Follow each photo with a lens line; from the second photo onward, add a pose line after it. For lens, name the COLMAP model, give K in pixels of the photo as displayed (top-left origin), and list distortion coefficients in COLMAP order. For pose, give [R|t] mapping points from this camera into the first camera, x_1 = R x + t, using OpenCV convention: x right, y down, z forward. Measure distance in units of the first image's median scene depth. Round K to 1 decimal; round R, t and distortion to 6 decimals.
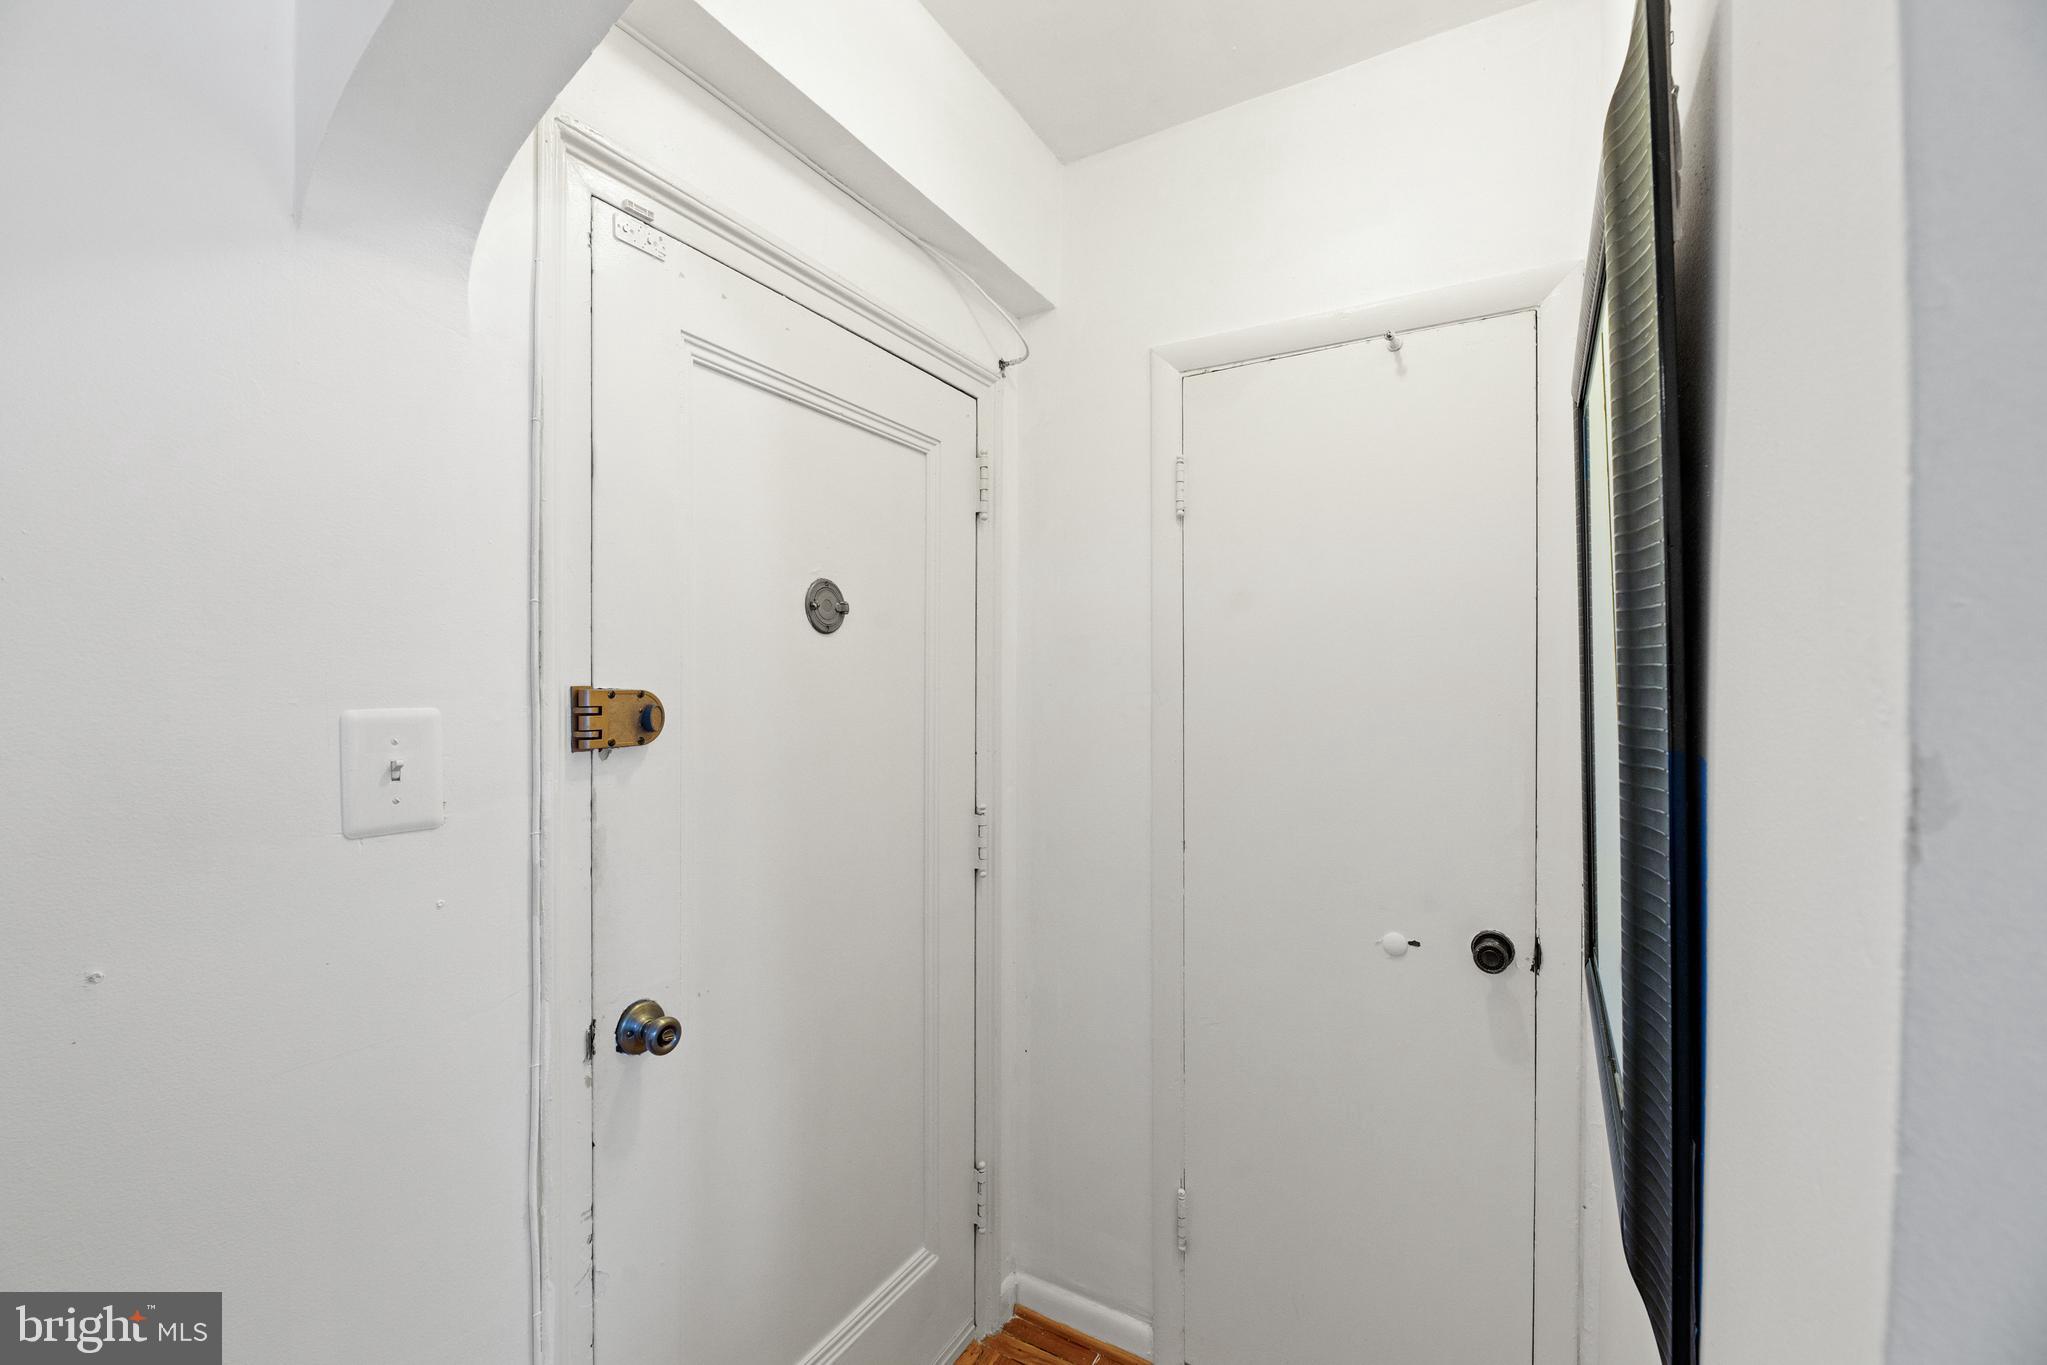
lens RADIAL K [[826.3, 0, 1022.9], [0, 826.3, 685.3], [0, 0, 1]] dist [-0.001682, -0.002928]
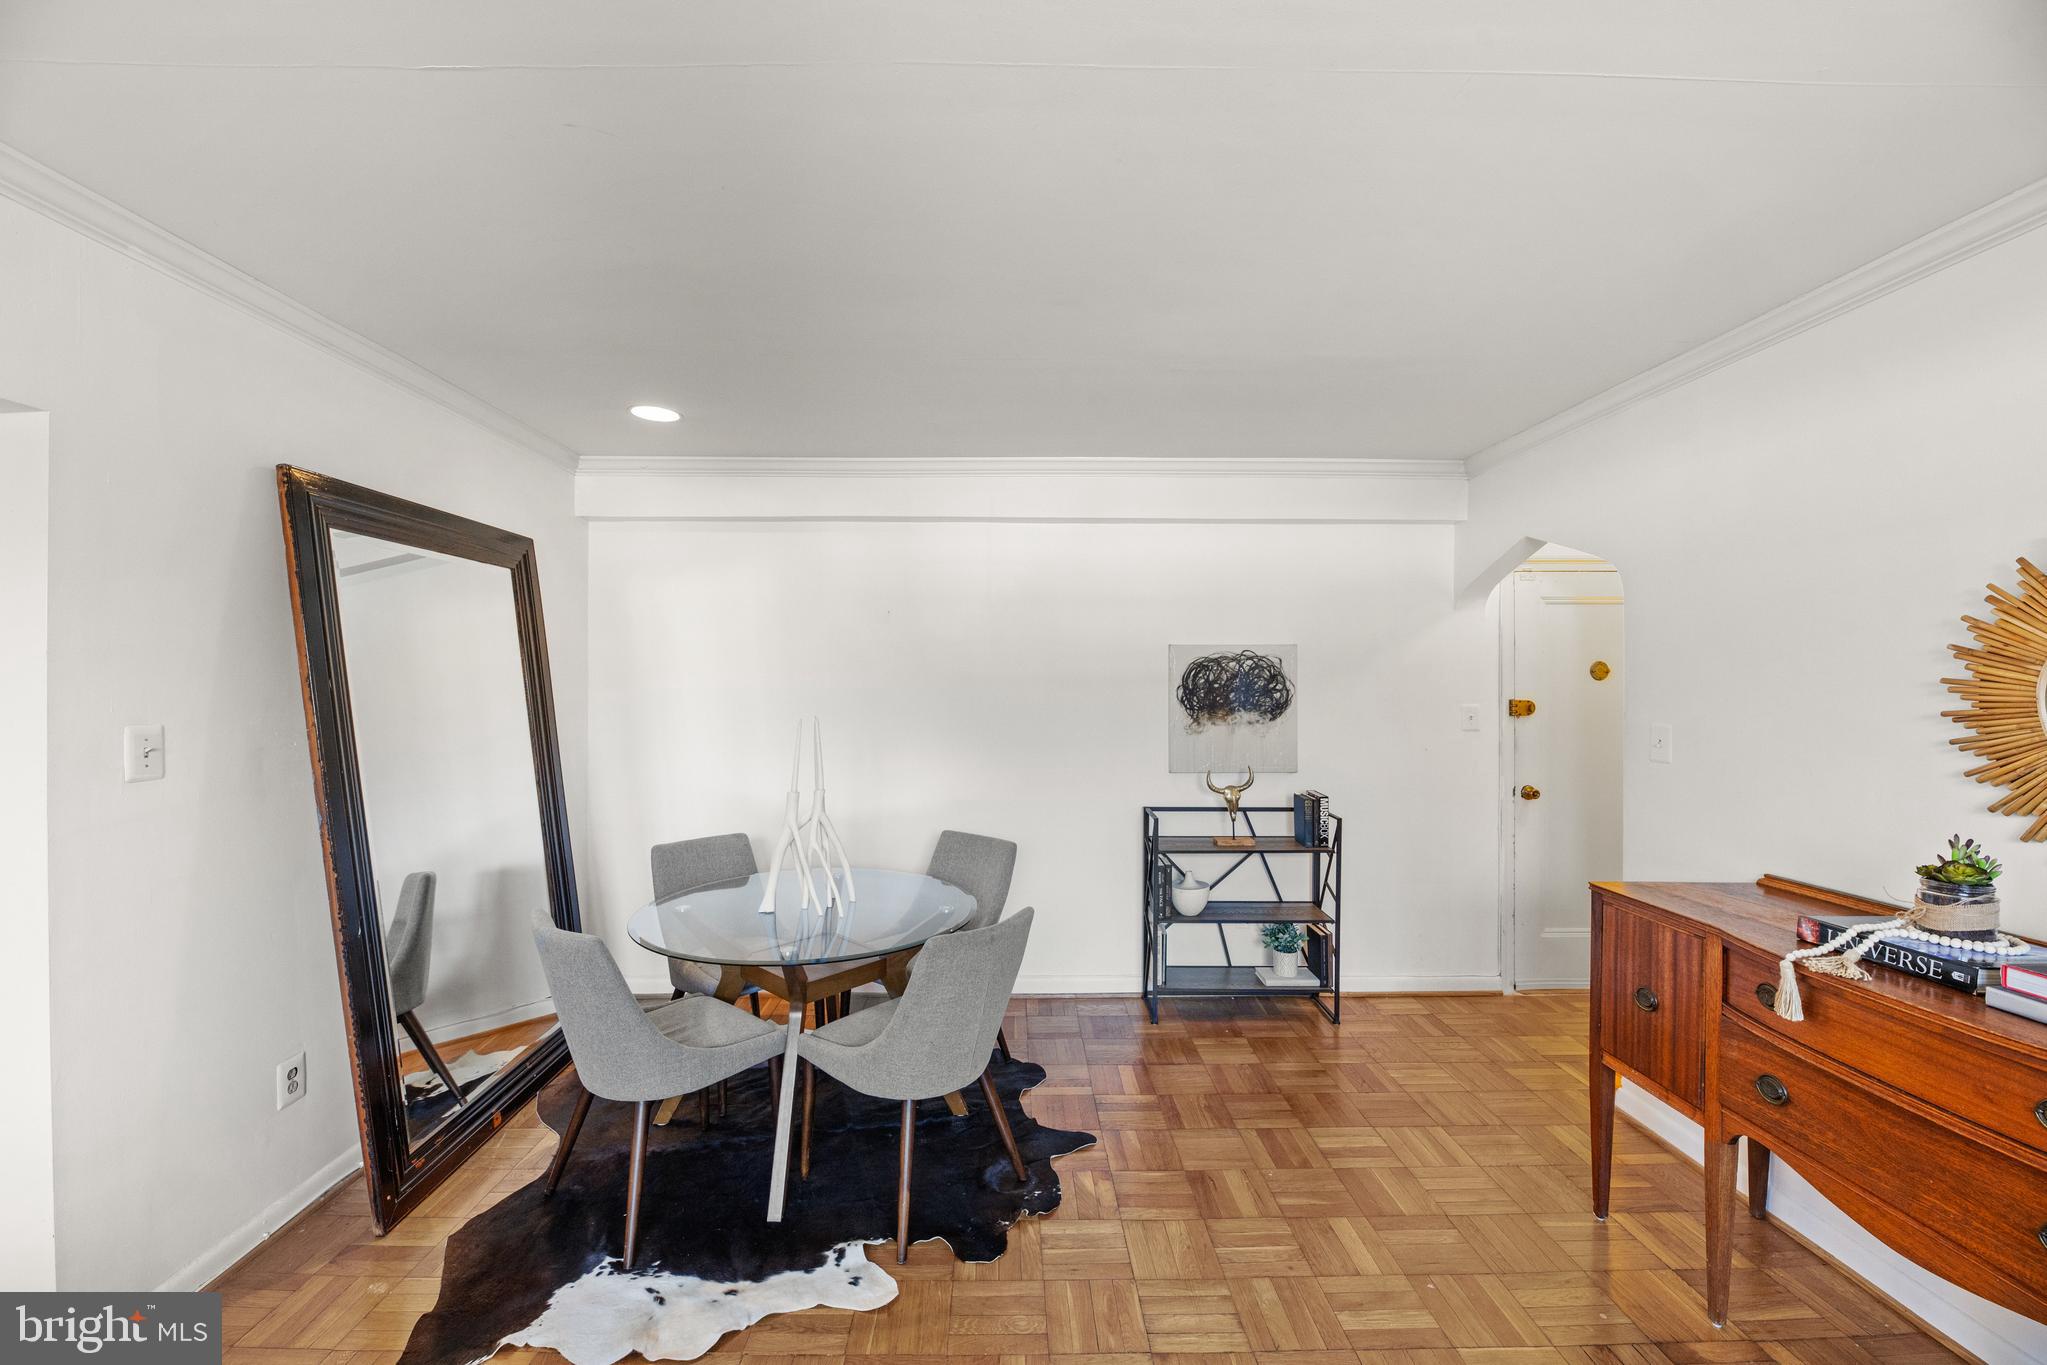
lens RADIAL K [[826.3, 0, 1022.6], [0, 826.3, 678.3], [0, 0, 1]] dist [-0.001682, -0.002928]
pose [[0.529987, -0.000075, -0.848006, 1.511147], [0.002275, 0.999997, 0.001333, -0.106170], [0.848003, -0.002636, 0.529985, -2.956614]]
